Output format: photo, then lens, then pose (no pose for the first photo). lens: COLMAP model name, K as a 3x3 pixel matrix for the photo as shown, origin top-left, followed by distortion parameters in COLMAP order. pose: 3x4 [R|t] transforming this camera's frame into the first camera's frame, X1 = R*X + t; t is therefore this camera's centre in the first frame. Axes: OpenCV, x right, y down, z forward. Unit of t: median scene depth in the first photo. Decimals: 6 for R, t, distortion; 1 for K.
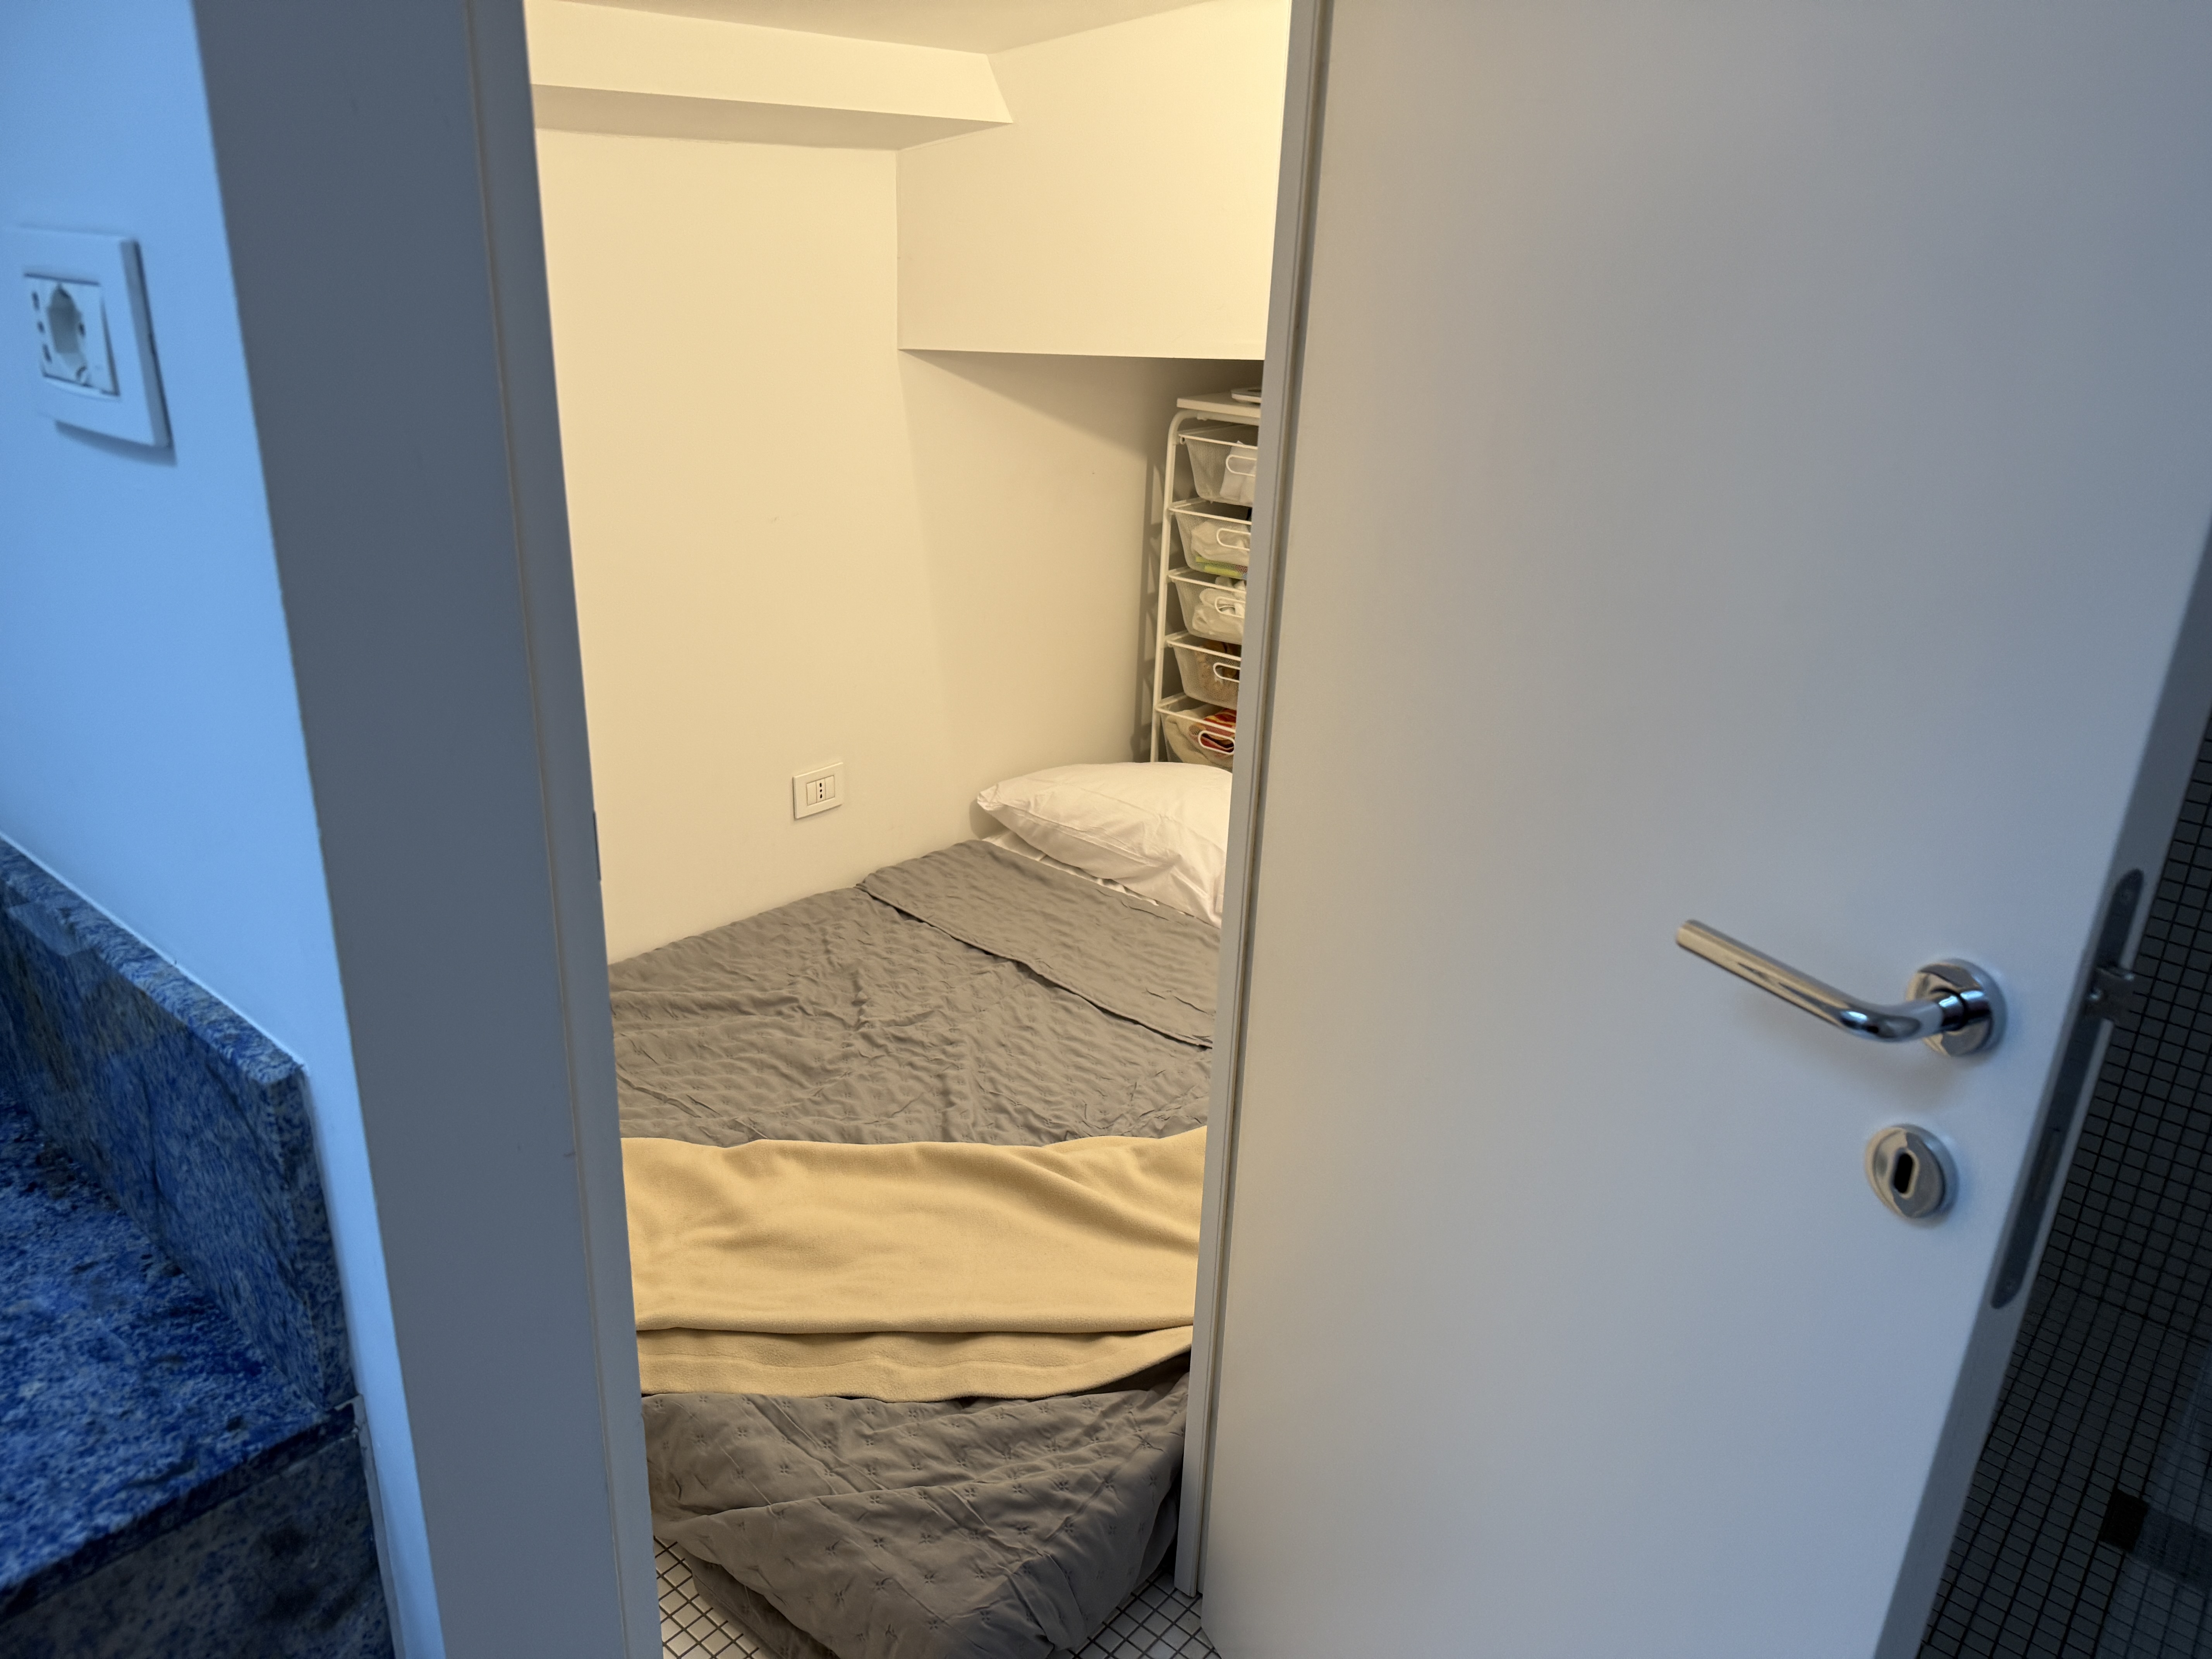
lens RADIAL K [[1601.0, 0, 1106.0], [0, 1601.0, 829.5], [0, 0, 1]] dist [0.187552, -0.325596]
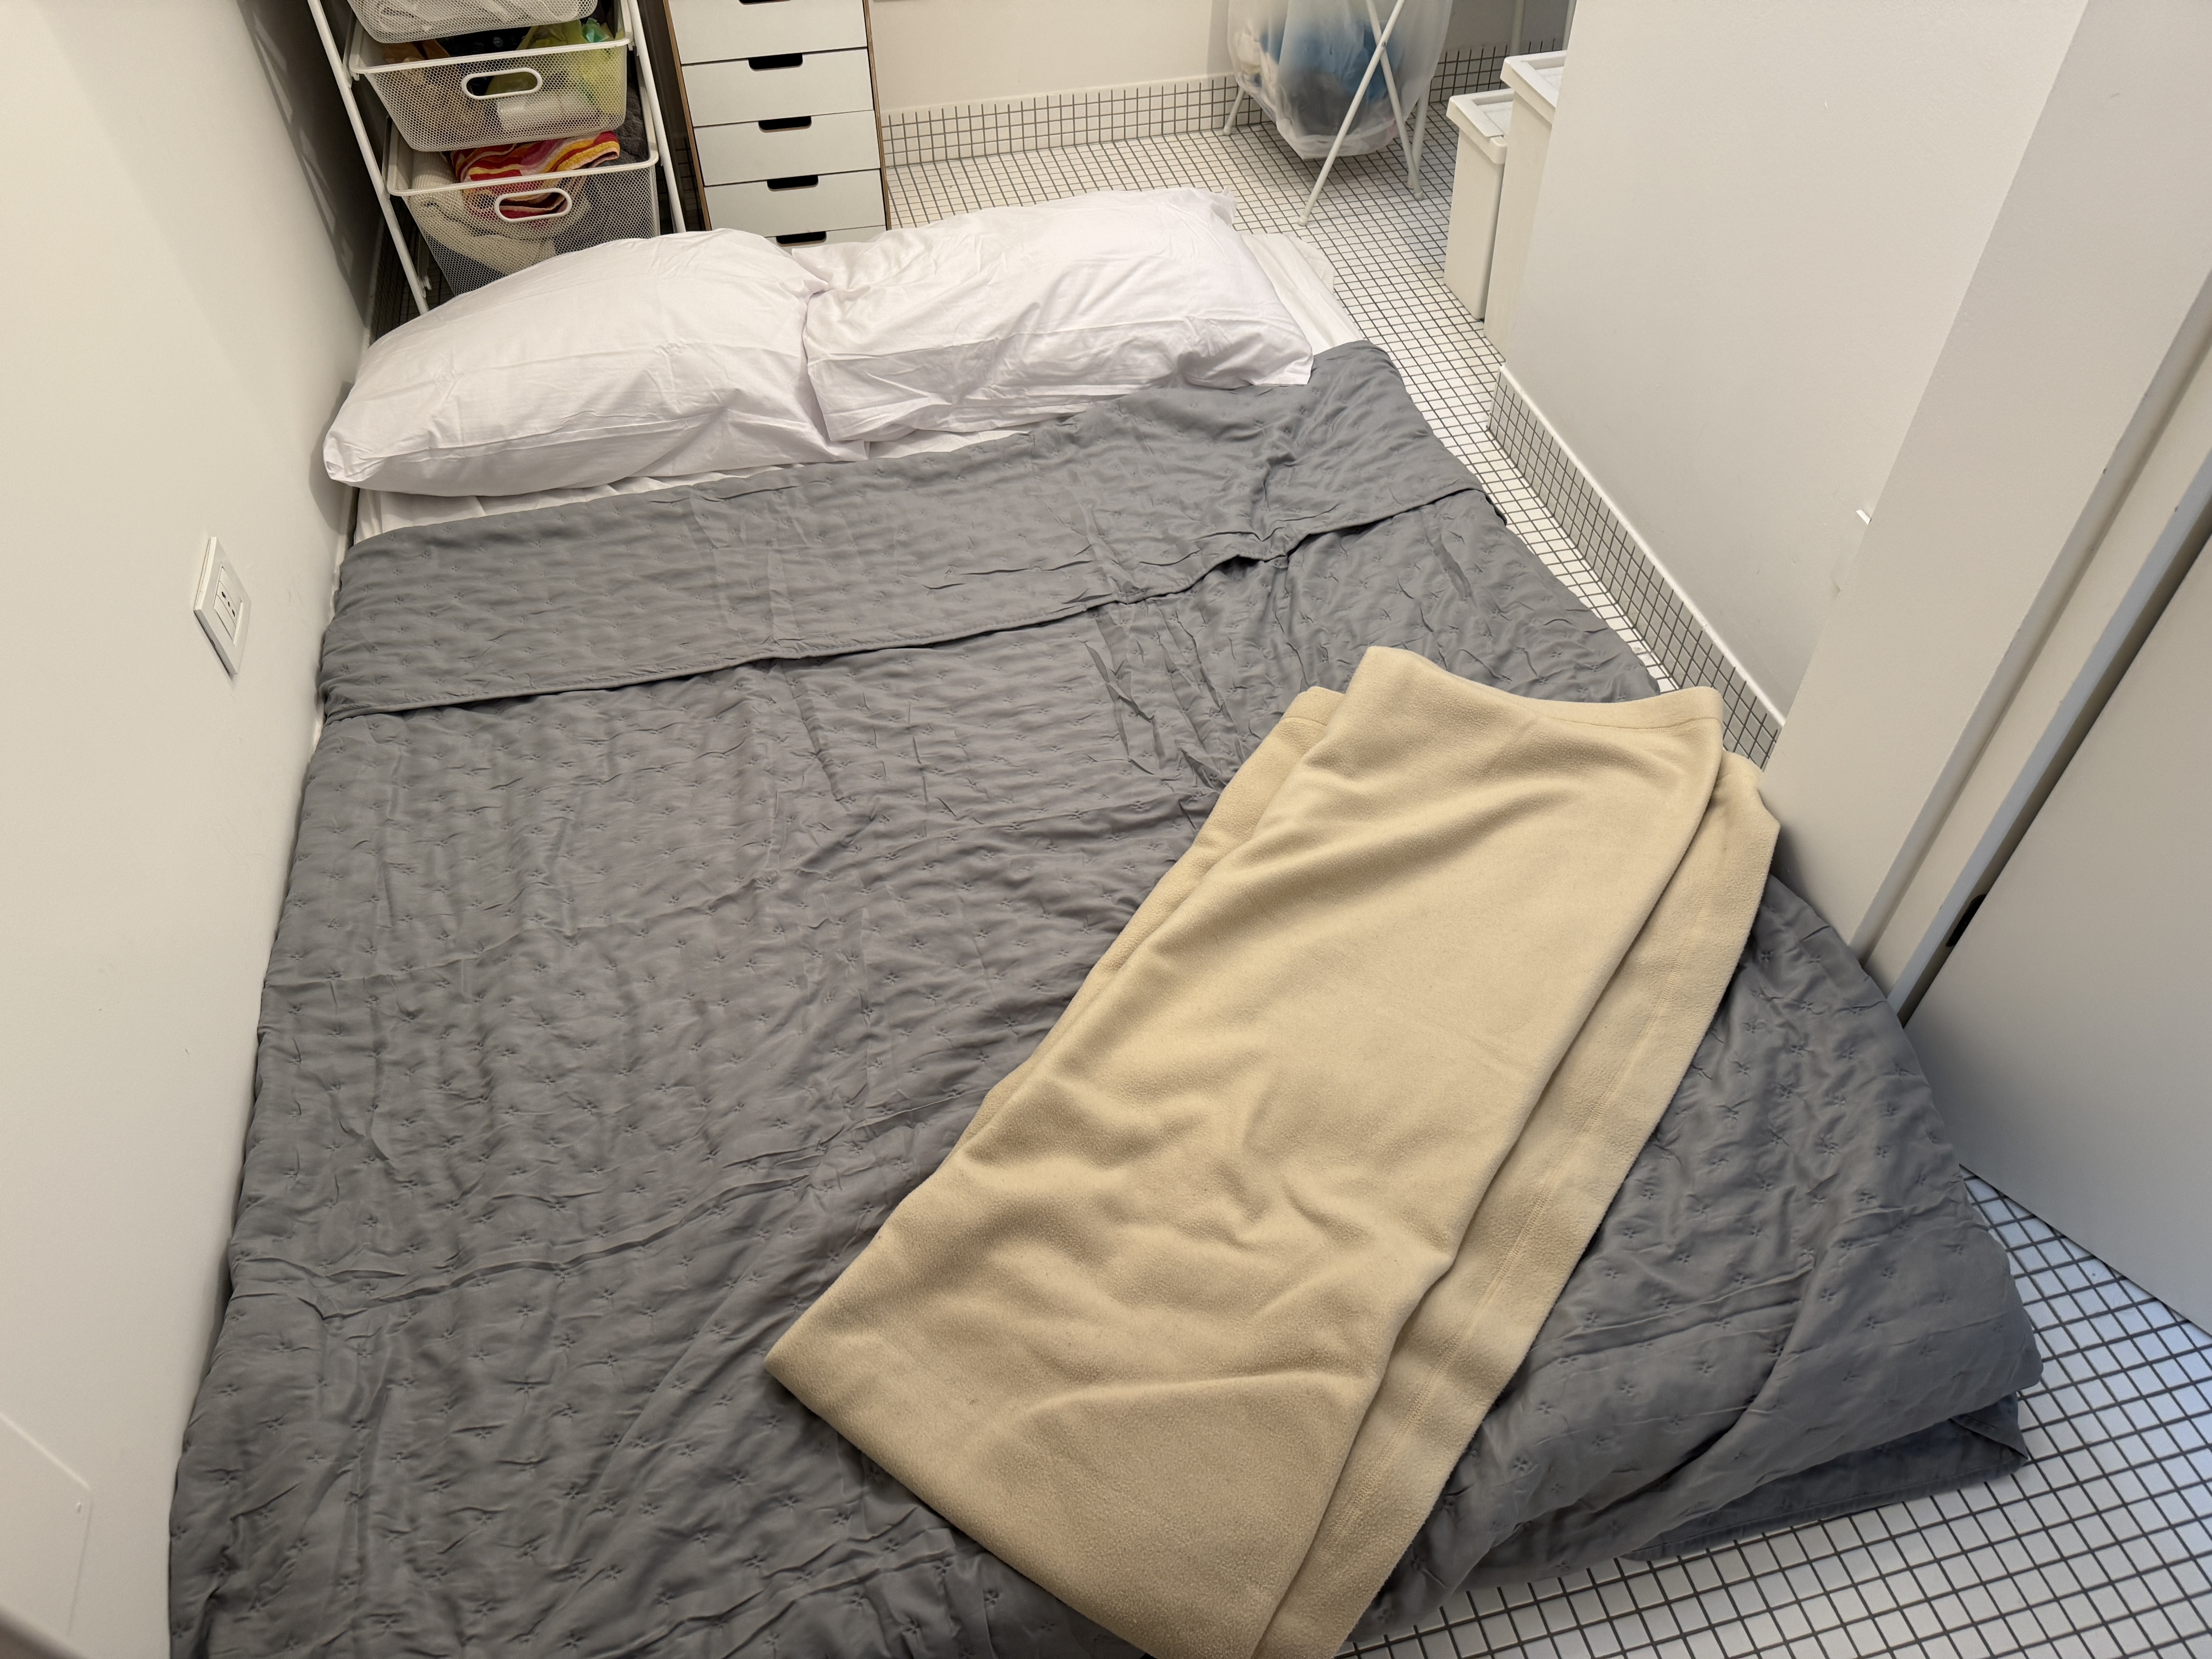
lens RADIAL K [[1601.0, 0, 1106.0], [0, 1601.0, 829.5], [0, 0, 1]] dist [0.187552, -0.325596]
pose [[0.582340, -0.623670, 0.521455, -0.325891], [0.335550, 0.768651, 0.544593, -0.158241], [-0.740463, -0.142164, 0.656889, 0.418698]]
